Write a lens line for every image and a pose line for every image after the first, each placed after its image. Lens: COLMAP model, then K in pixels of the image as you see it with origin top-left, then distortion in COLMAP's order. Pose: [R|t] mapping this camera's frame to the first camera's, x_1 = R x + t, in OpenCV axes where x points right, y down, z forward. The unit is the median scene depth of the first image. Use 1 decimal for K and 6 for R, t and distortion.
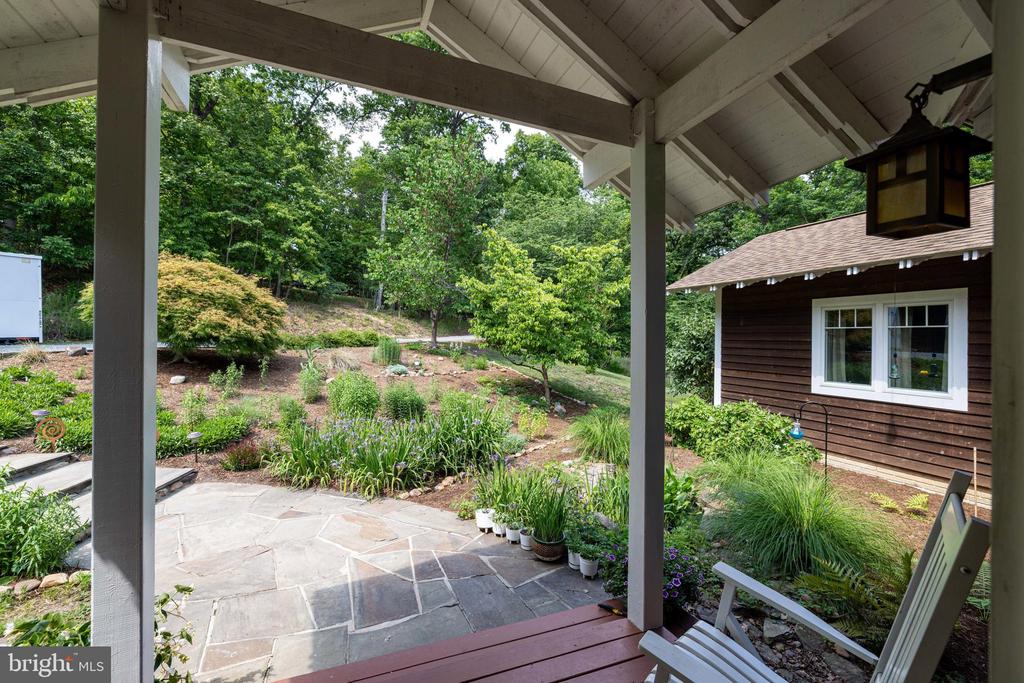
lens RADIAL K [[426.1, 0, 512.0], [0, 426.1, 341.5], [0, 0, 1]] dist [-0.000400, 0.000050]
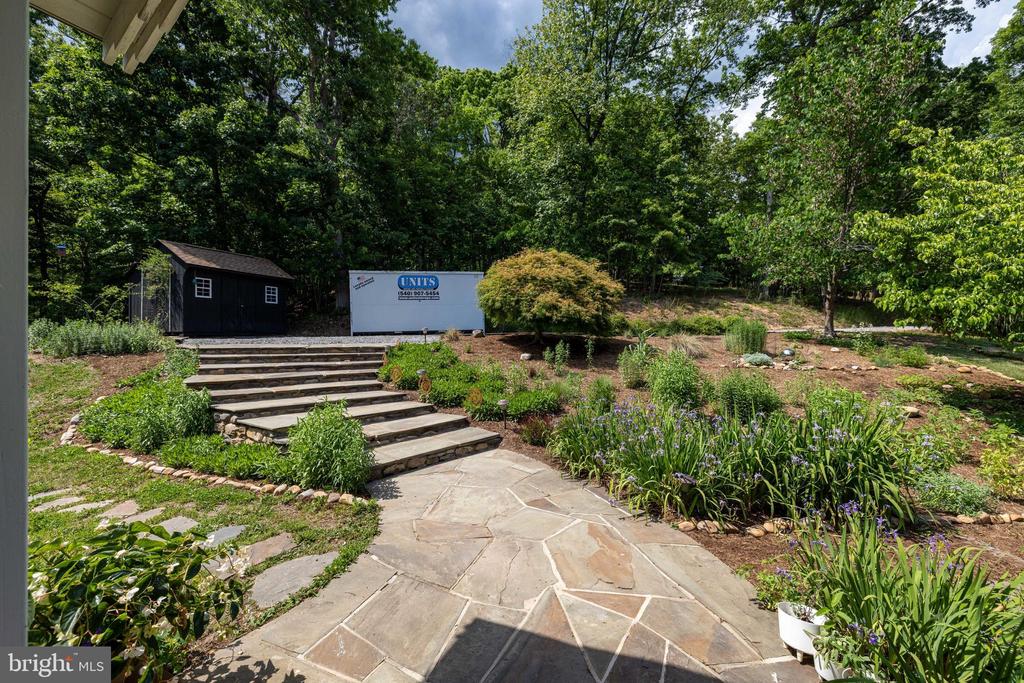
lens RADIAL K [[426.1, 0, 512.0], [0, 426.1, 341.5], [0, 0, 1]] dist [-0.000400, 0.000050]
pose [[0.643661, -0.003395, -0.765303, 0.053351], [0.000796, 0.999993, -0.003766, 0.053614], [0.765310, 0.001815, 0.643659, 0.248991]]
